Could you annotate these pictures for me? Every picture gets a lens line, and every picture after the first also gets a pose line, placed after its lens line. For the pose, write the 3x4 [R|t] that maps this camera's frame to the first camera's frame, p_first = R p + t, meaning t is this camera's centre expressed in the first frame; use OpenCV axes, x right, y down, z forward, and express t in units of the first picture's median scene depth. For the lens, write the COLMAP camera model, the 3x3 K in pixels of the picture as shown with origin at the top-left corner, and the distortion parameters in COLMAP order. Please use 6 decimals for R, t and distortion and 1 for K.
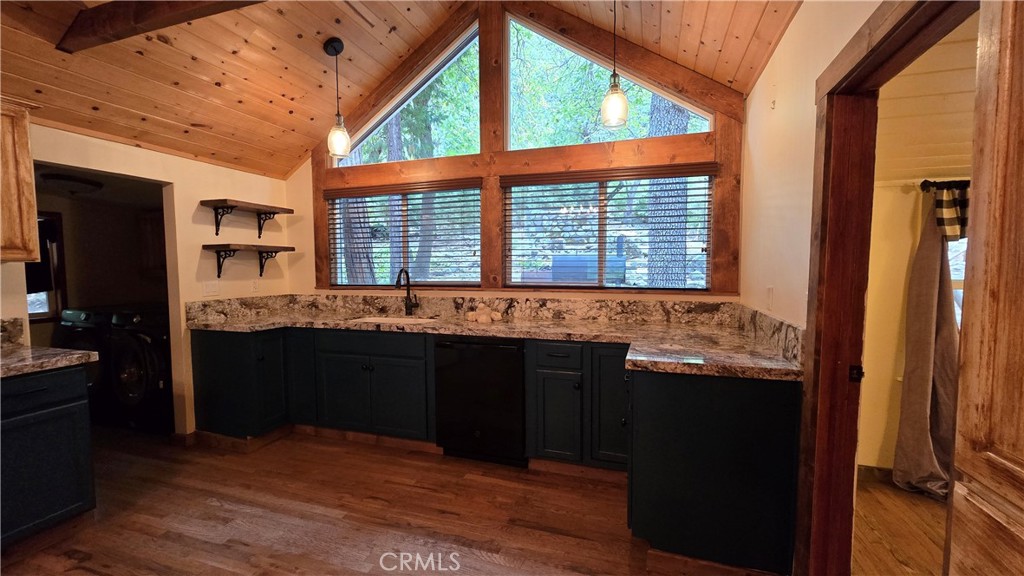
lens RADIAL K [[416.4, 0, 509.6], [0, 416.4, 293.2], [0, 0, 1]] dist [-0.002738, 0.000109]
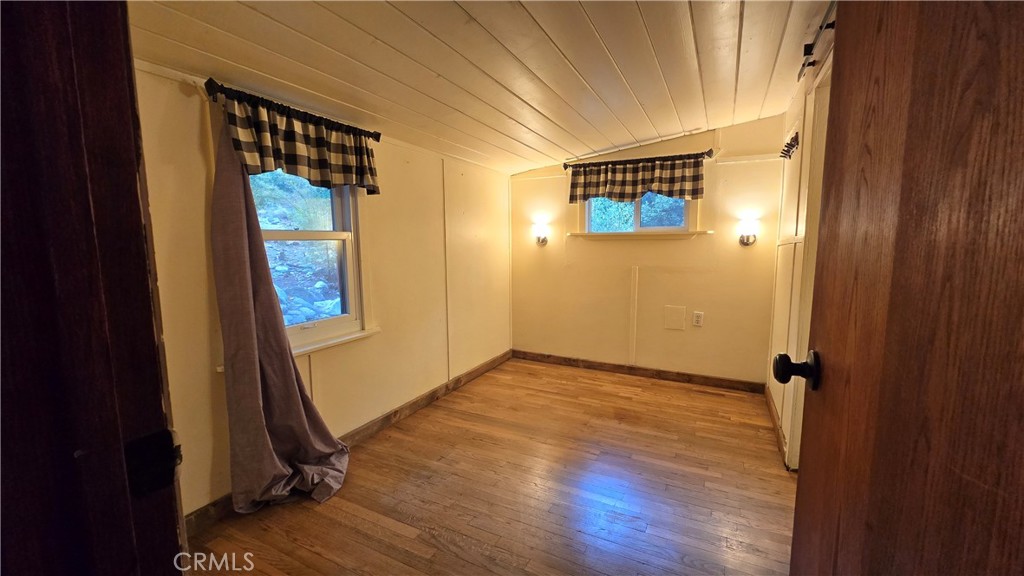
lens RADIAL K [[416.4, 0, 505.7], [0, 416.4, 290.7], [0, 0, 1]] dist [-0.002738, 0.000109]
pose [[0.159032, -0.124052, 0.979449, 0.364707], [0.073152, 0.990828, 0.113616, 0.031153], [-0.984560, 0.053580, 0.166648, 0.424855]]
